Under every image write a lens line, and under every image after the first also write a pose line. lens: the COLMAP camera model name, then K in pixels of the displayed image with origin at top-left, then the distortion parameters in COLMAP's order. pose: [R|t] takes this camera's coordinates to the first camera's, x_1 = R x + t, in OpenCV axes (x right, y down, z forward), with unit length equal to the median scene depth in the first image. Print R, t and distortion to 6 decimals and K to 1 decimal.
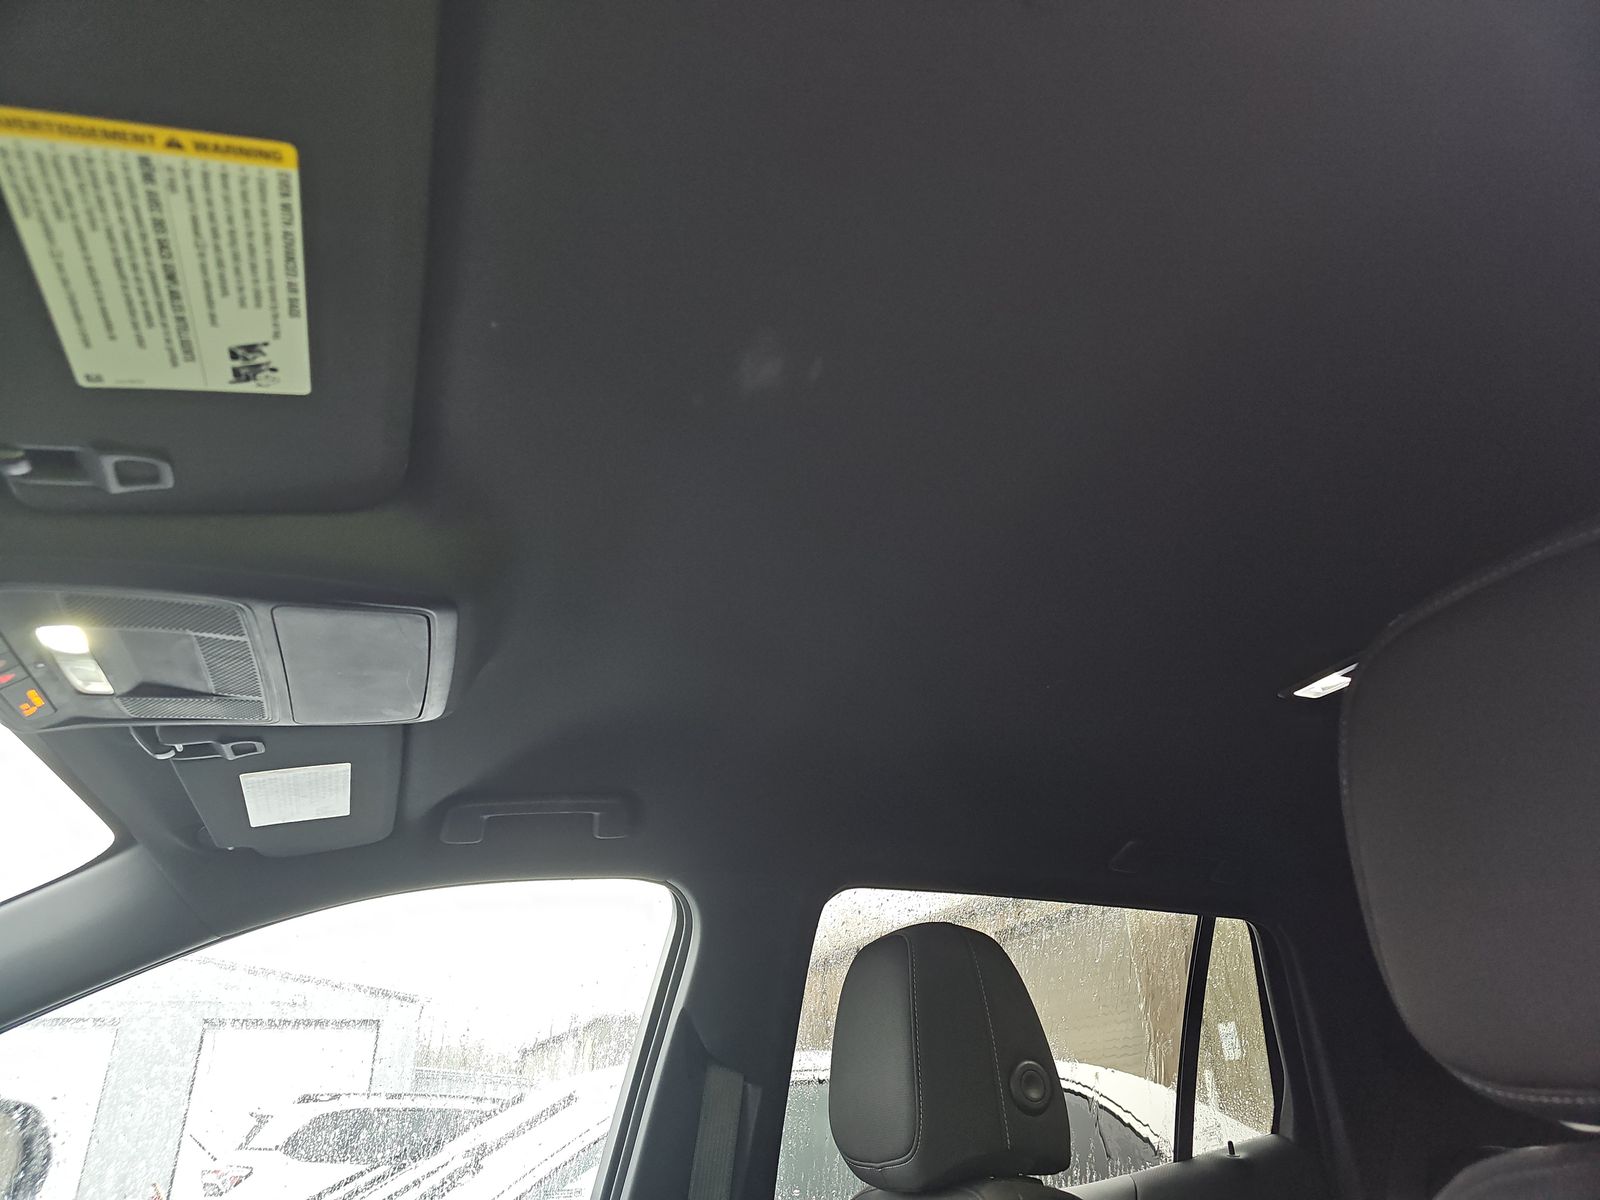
lens RADIAL K [[1092.7, 0, 800.0], [0, 1092.7, 600.0], [0, 0, 1]] dist [0.029327, -0.001751]
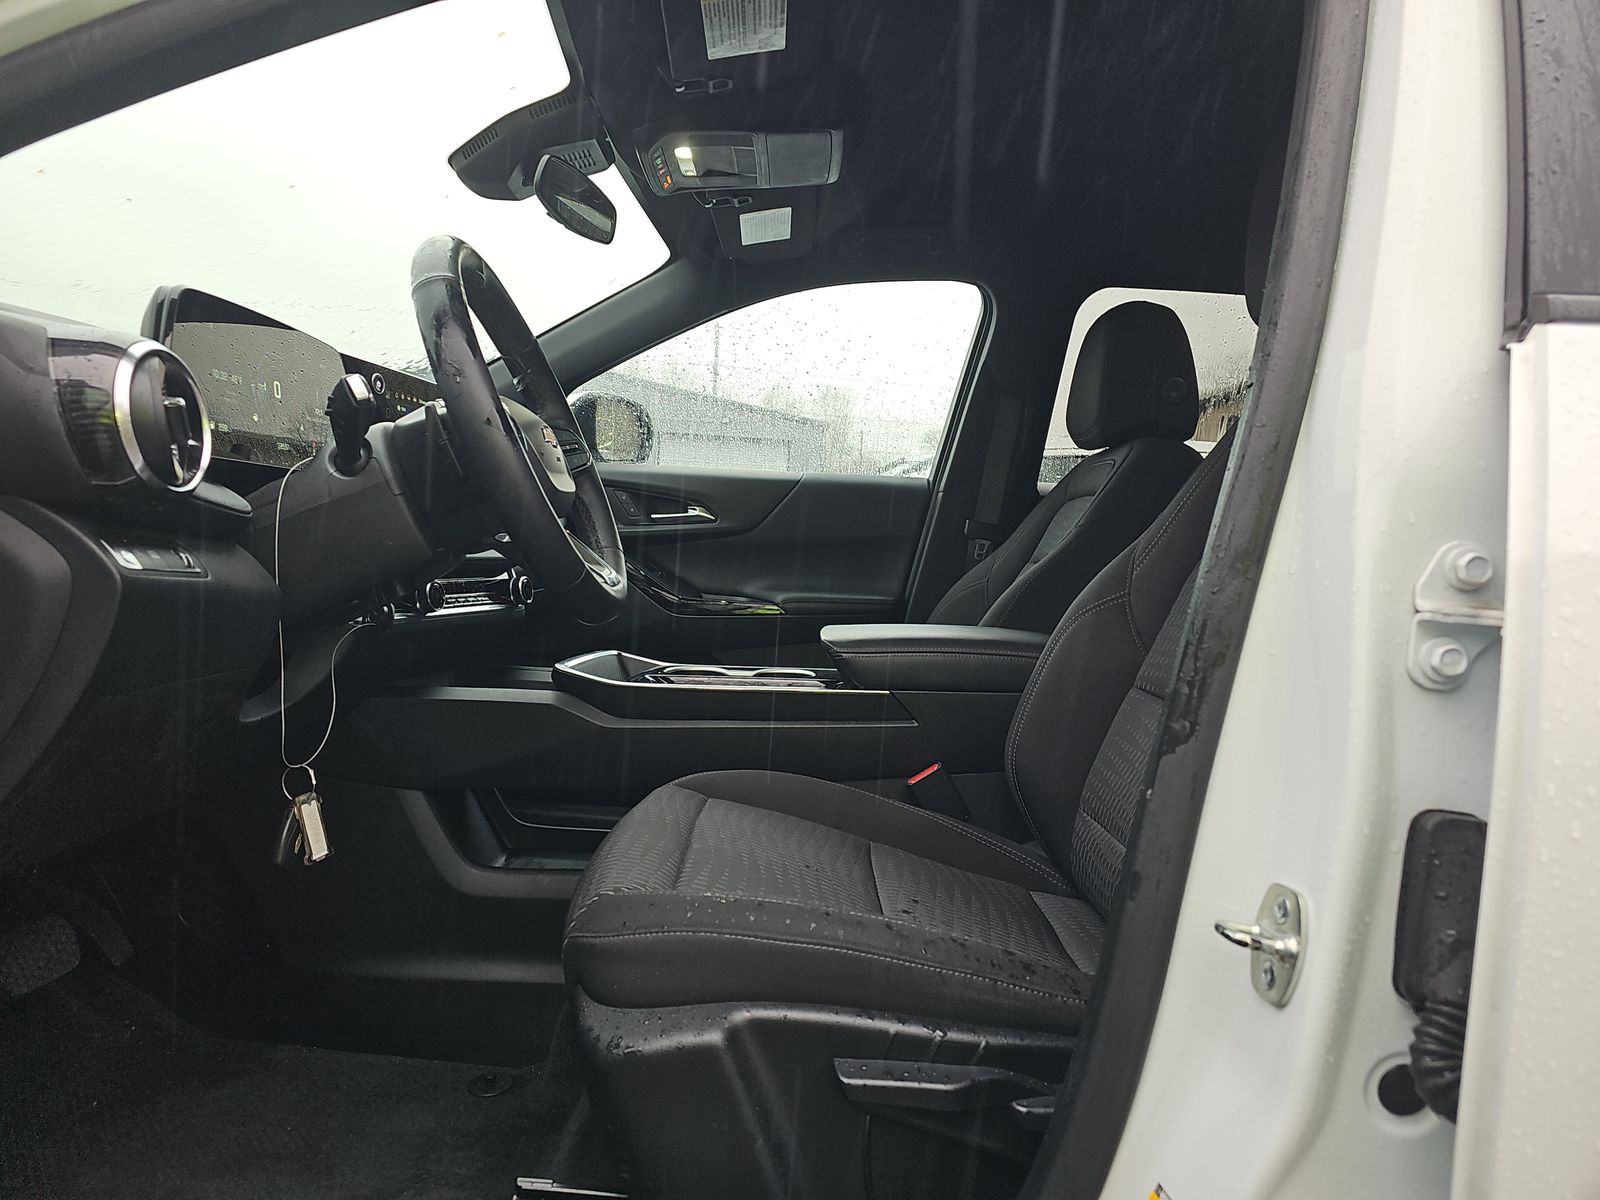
lens RADIAL K [[1092.7, 0, 800.0], [0, 1092.7, 600.0], [0, 0, 1]] dist [0.029327, -0.001751]
pose [[0.945521, 0.081446, -0.315209, 0.279270], [0.077321, 0.884321, 0.460432, -0.134045], [0.316246, -0.459720, 0.829847, -0.957018]]
